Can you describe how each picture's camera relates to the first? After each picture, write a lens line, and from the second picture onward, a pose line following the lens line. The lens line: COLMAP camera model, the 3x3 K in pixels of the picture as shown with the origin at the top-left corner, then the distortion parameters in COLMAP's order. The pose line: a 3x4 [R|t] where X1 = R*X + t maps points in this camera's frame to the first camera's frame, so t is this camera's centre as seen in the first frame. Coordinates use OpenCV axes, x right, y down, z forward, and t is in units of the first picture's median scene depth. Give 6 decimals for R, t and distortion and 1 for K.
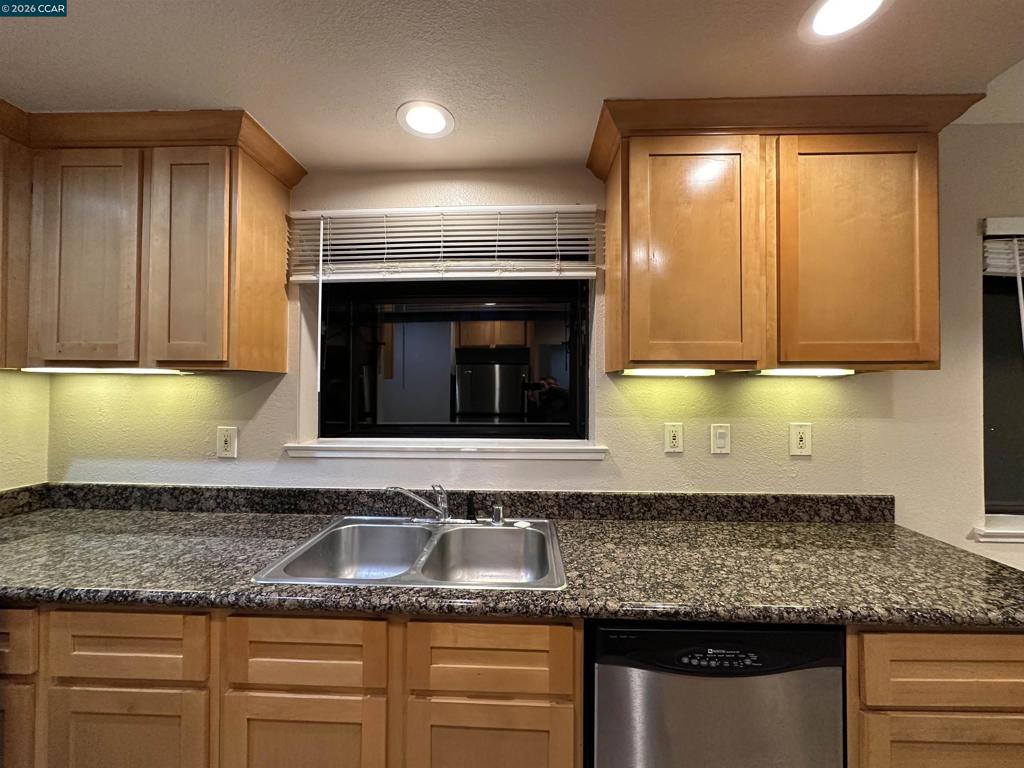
lens RADIAL K [[408.0, 0, 515.5], [0, 408.0, 382.9], [0, 0, 1]] dist [0.000107, 0.000035]
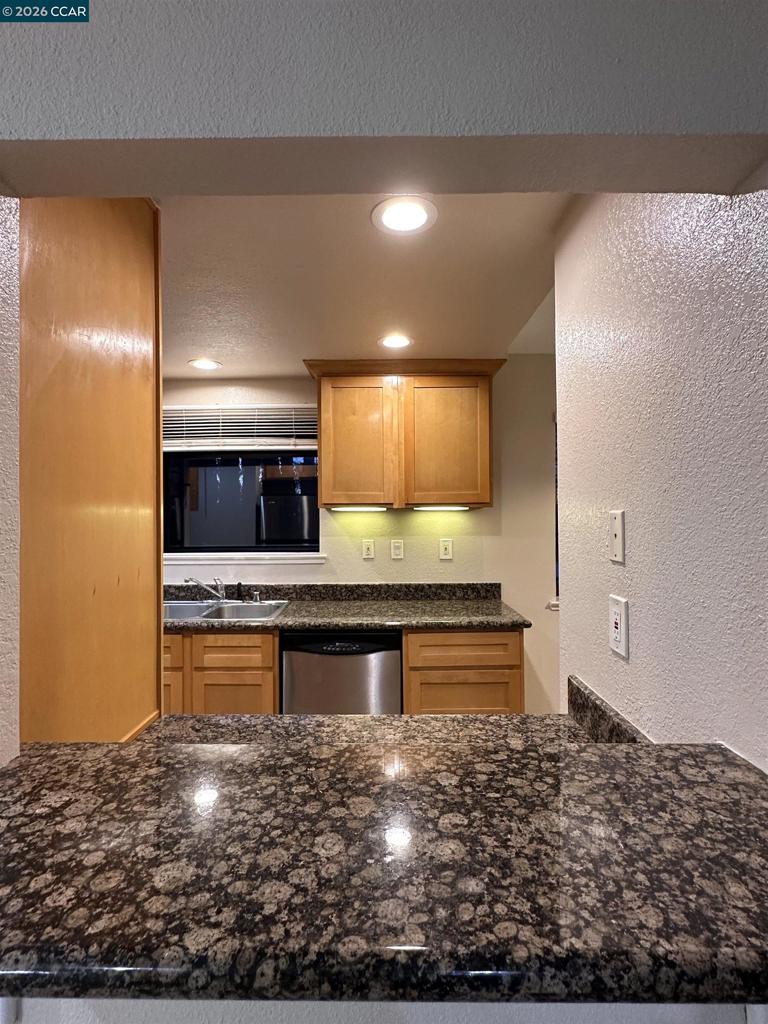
lens RADIAL K [[500.7, 0, 384.0], [0, 500.7, 512.0], [0, 0, 1]] dist [-0.000483, -0.000148]
pose [[0.999520, -0.008894, 0.029666, 0.414489], [0.008643, 0.999926, 0.008589, -0.029174], [-0.029740, -0.008328, 0.999523, -1.014320]]
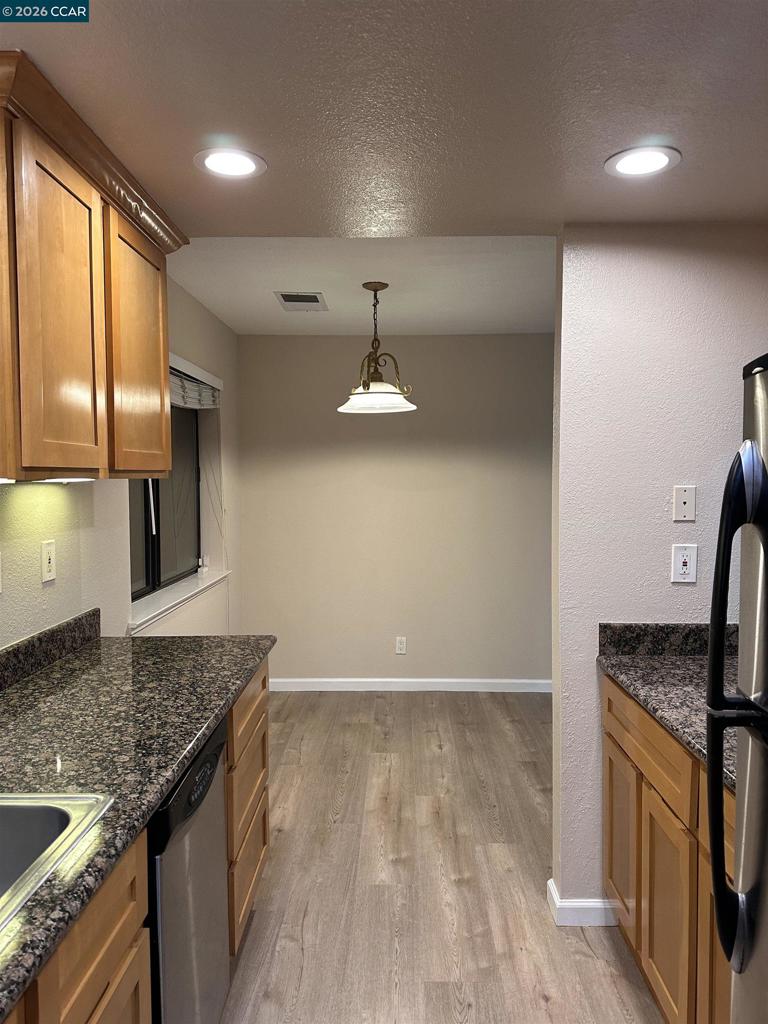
lens RADIAL K [[712.2, 0, 384.0], [0, 712.2, 512.0], [0, 0, 1]] dist [0.122896, -0.125307]
pose [[-0.017862, -0.050221, 0.998578, -0.756671], [-0.014579, 0.998645, 0.049964, -0.040576], [-0.999734, -0.013666, -0.018570, 0.372305]]
